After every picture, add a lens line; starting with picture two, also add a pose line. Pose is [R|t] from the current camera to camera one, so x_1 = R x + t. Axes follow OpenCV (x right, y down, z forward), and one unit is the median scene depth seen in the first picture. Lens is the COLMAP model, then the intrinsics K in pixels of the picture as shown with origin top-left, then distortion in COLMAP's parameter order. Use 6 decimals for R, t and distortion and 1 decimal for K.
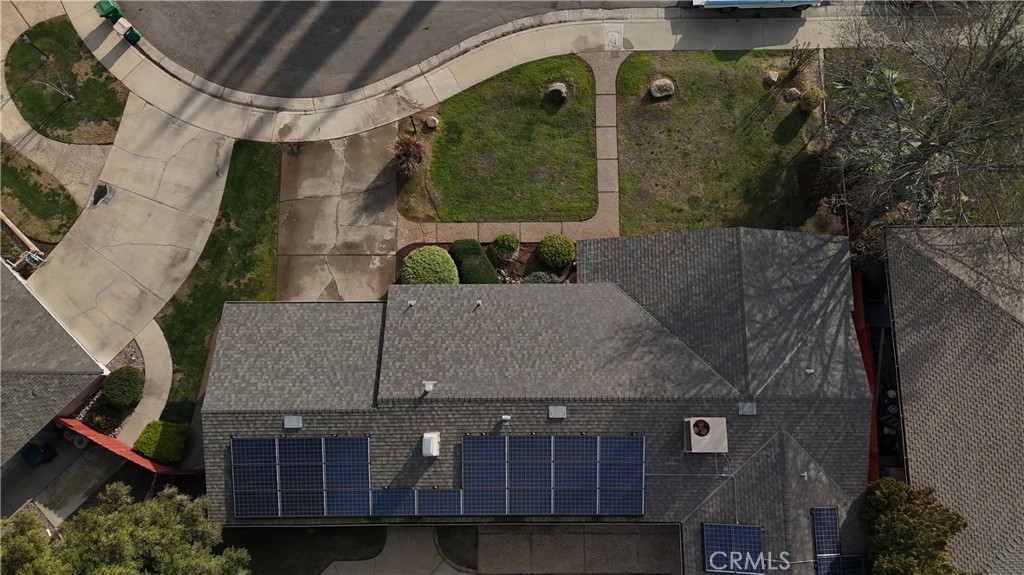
lens RADIAL K [[753.0, 0, 518.0], [0, 753.0, 285.6], [0, 0, 1]] dist [0.086283, -0.078336]
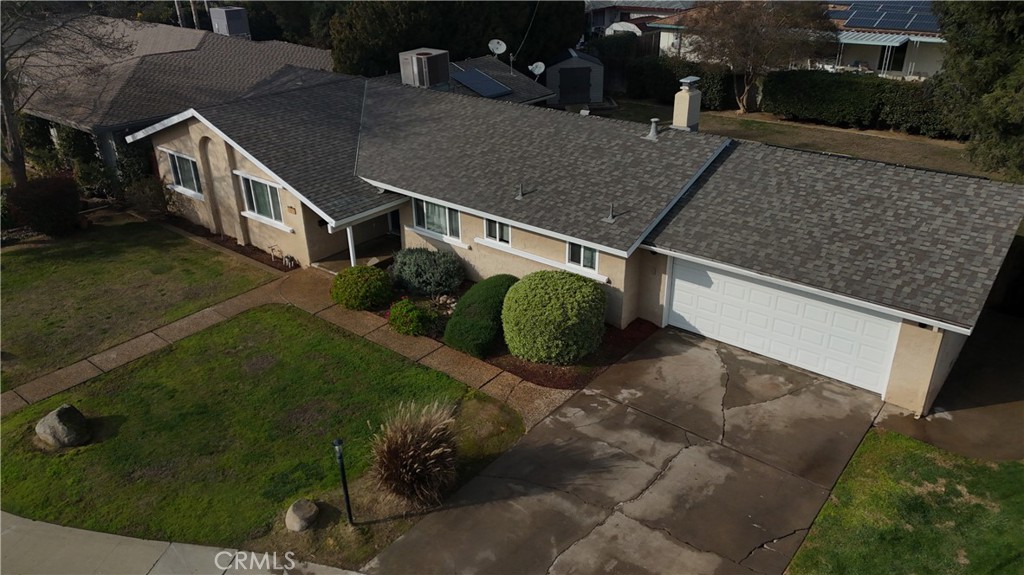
lens RADIAL K [[753.0, 0, 518.0], [0, 753.0, 285.6], [0, 0, 1]] dist [0.086283, -0.078336]
pose [[-0.775696, -0.261484, 0.574388, -0.438352], [0.623301, -0.174713, 0.762215, -0.478612], [-0.098954, 0.949264, 0.298507, 0.889534]]
